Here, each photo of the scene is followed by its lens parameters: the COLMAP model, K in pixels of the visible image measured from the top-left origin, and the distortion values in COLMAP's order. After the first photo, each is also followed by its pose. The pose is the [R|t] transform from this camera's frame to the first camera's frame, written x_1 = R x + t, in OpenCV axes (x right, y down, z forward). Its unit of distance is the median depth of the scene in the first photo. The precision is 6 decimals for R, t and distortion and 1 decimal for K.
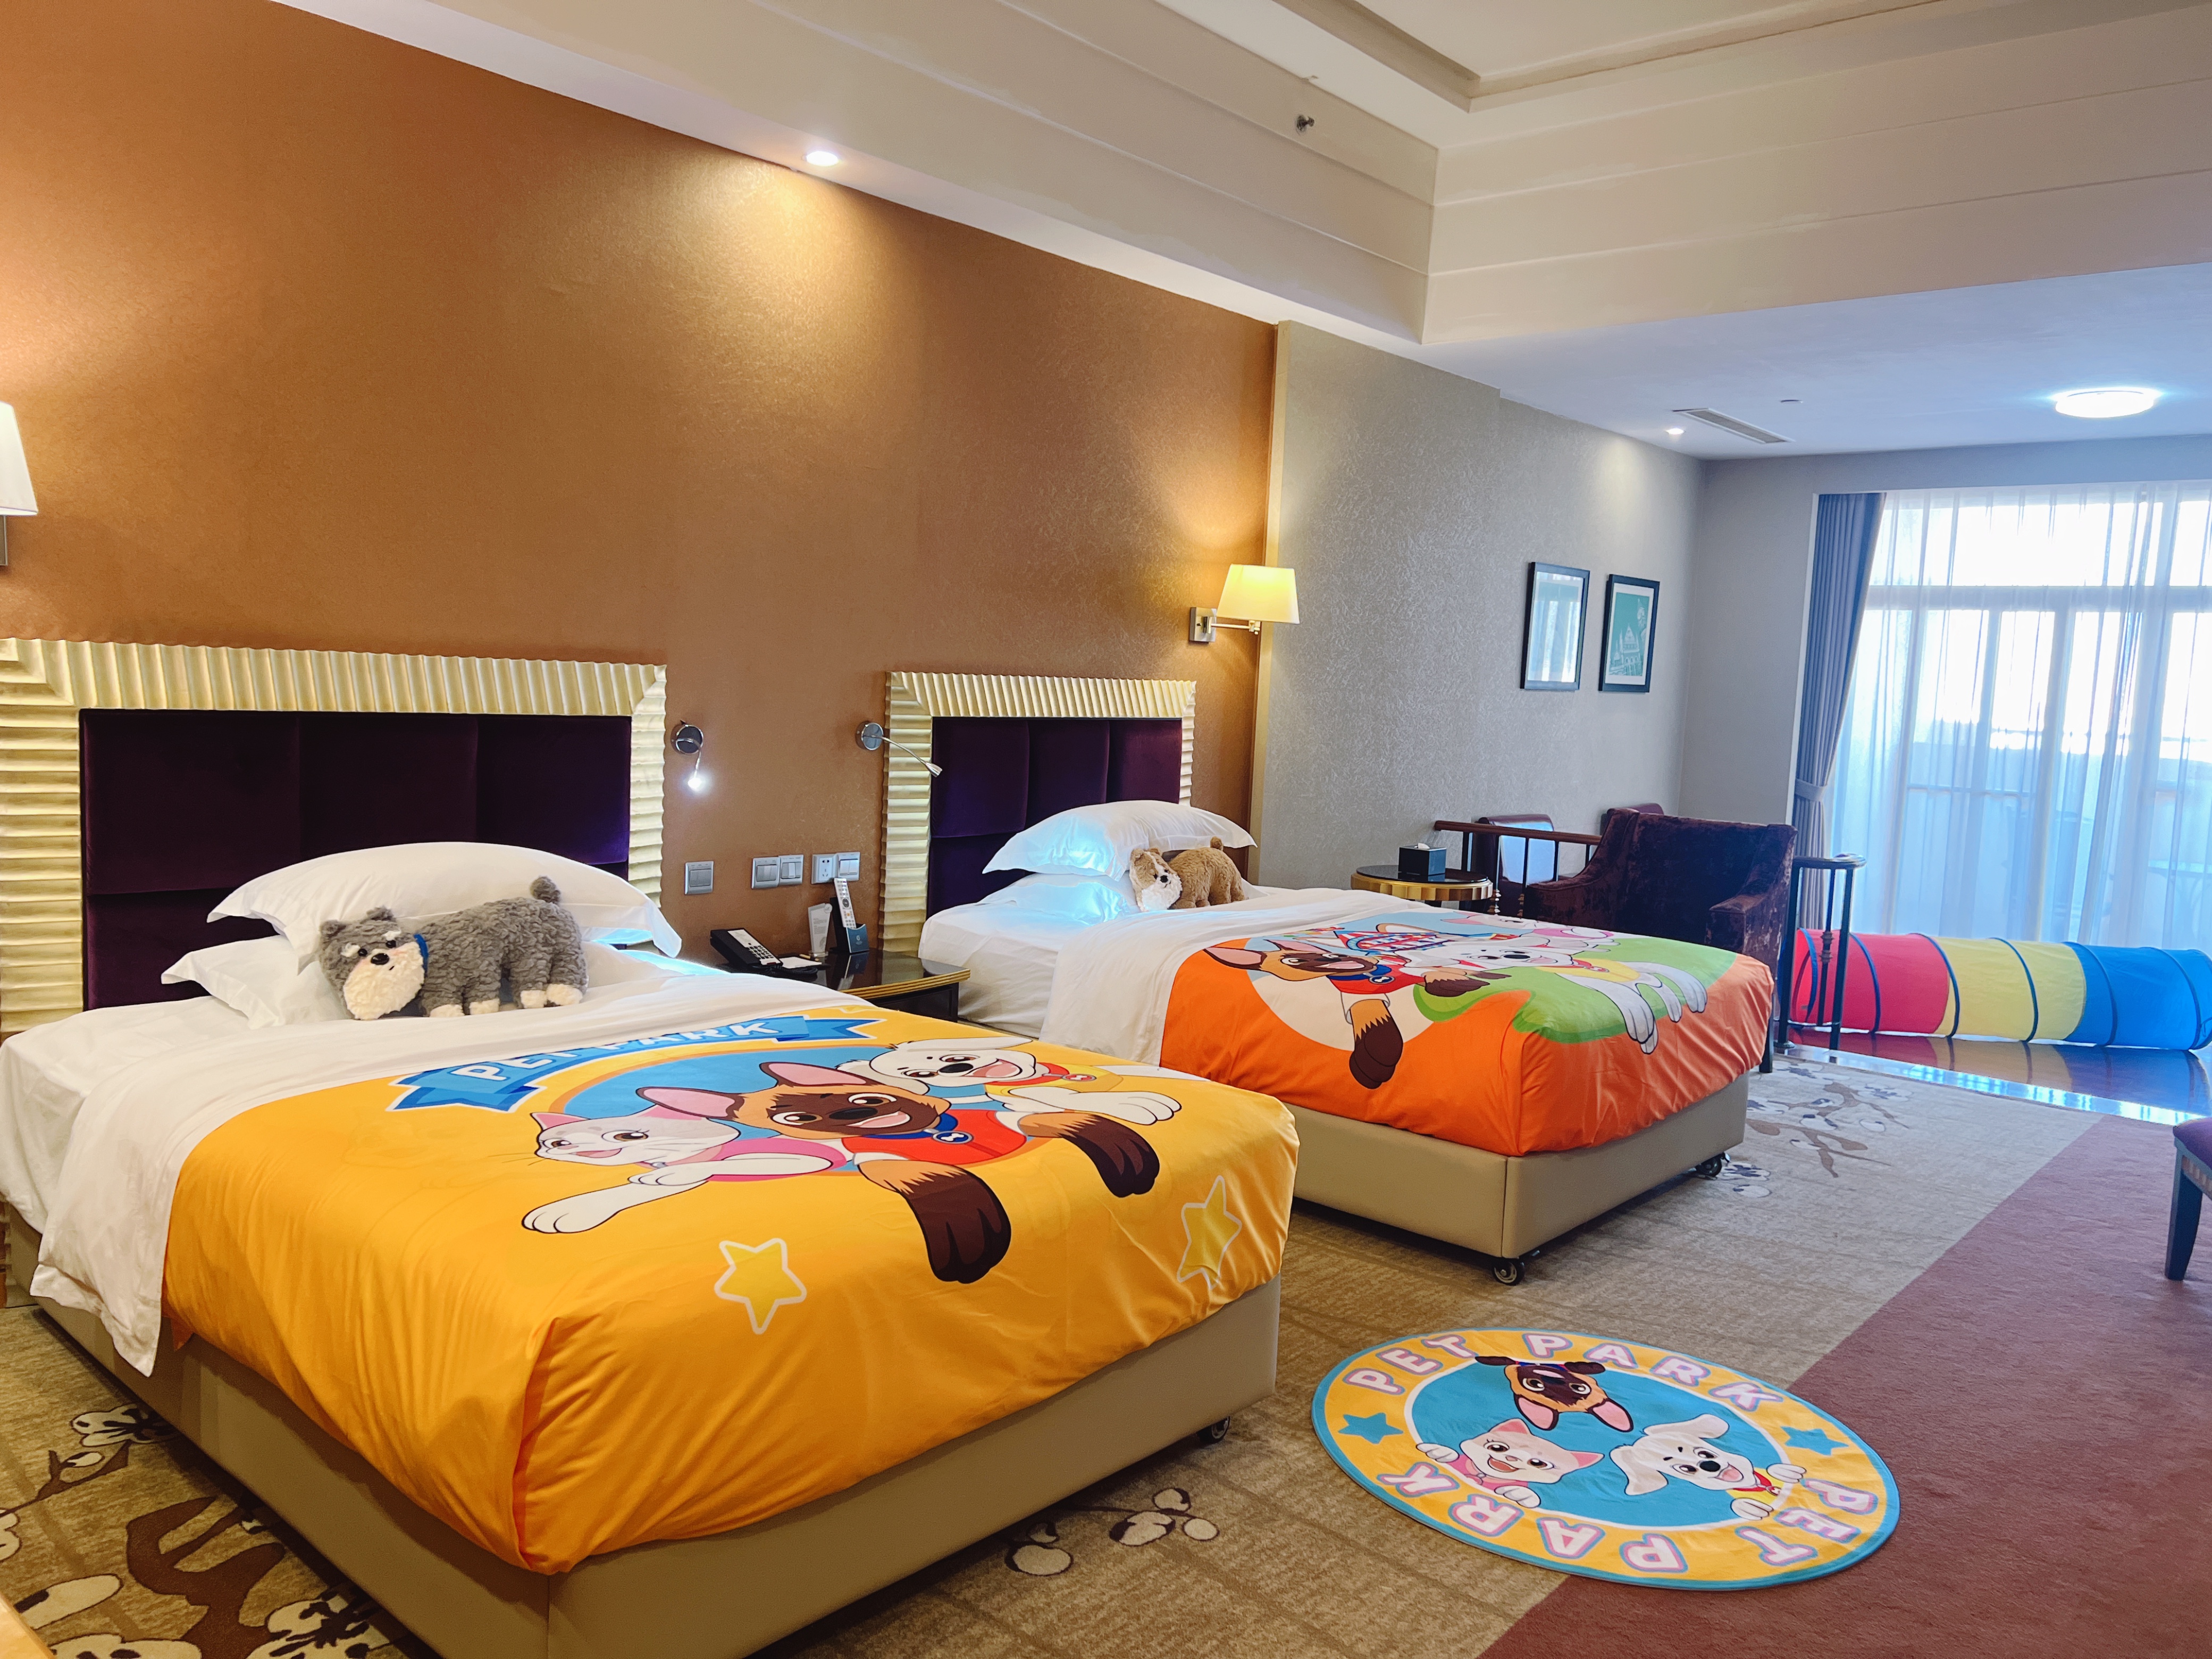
lens RADIAL K [[1493.5, 0, 1106.0], [0, 1493.5, 829.5], [0, 0, 1]] dist [0.001435, -0.002195]
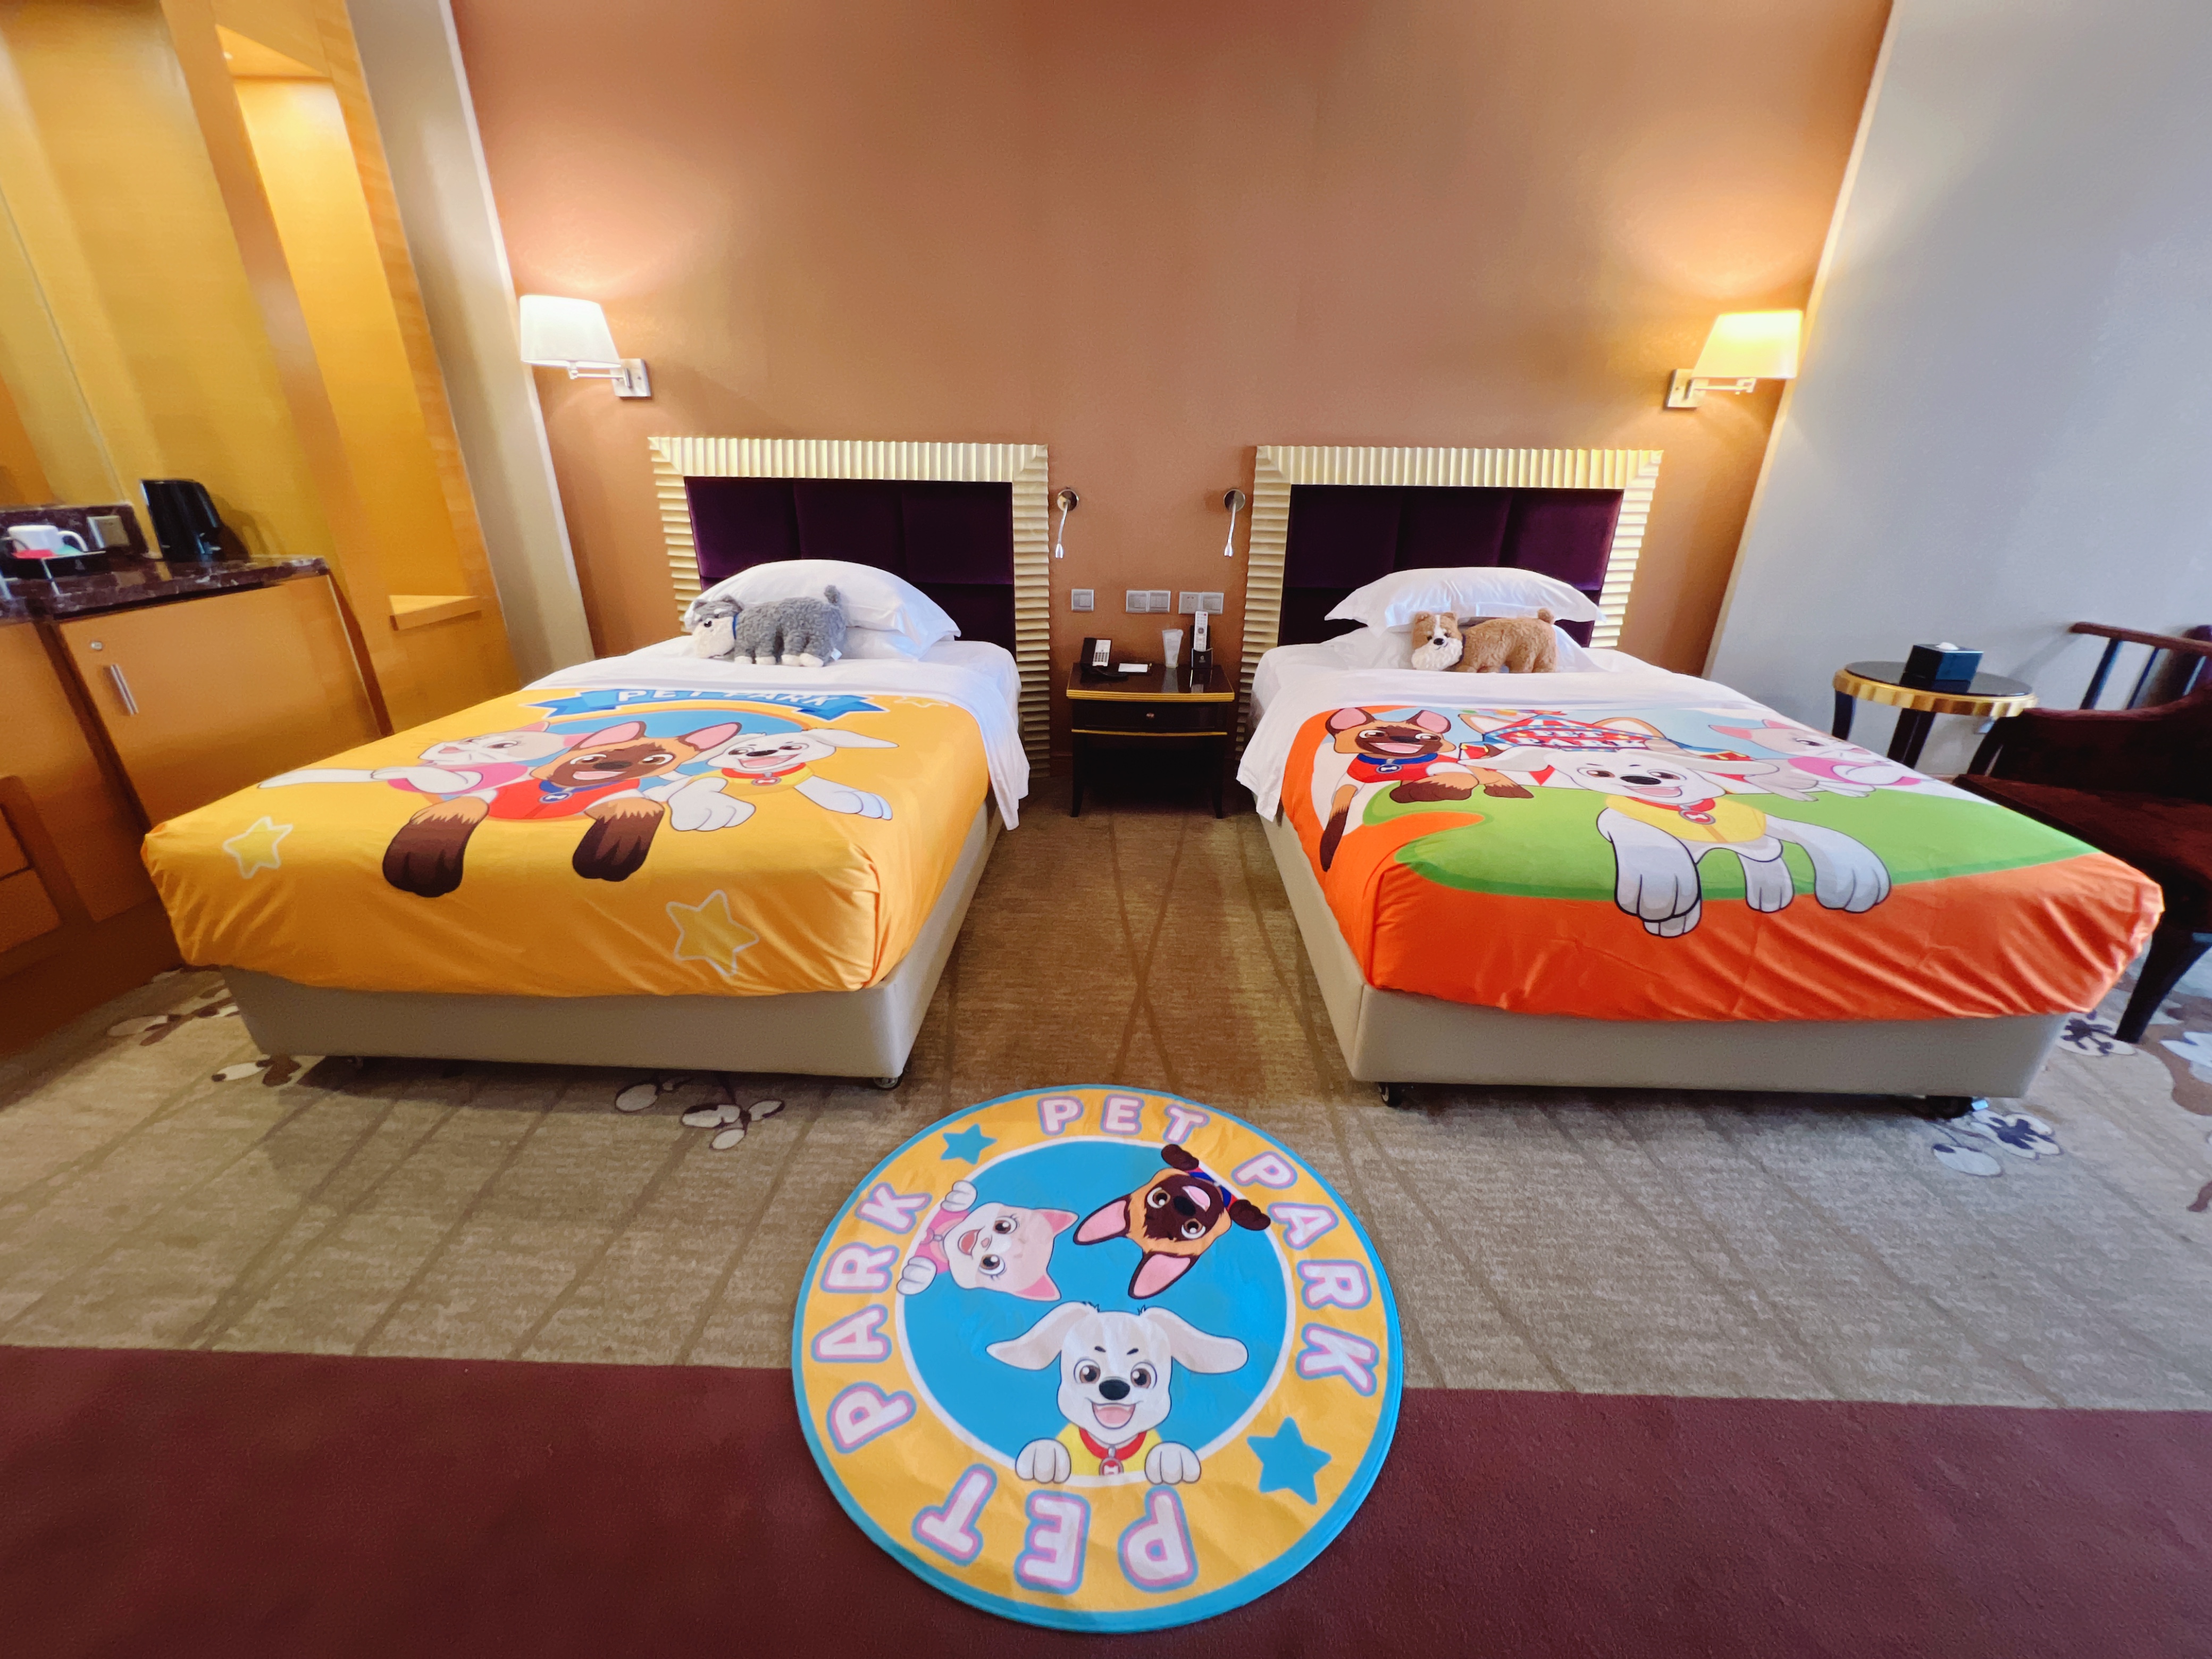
lens RADIAL K [[853.3, 0, 1106.0], [0, 853.3, 829.5], [0, 0, 1]] dist [-0.000235, -0.000327]
pose [[0.677839, 0.274064, -0.682220, 0.600258], [-0.065398, 0.946722, 0.315343, -0.031407], [0.732296, -0.169136, 0.659648, 0.673322]]
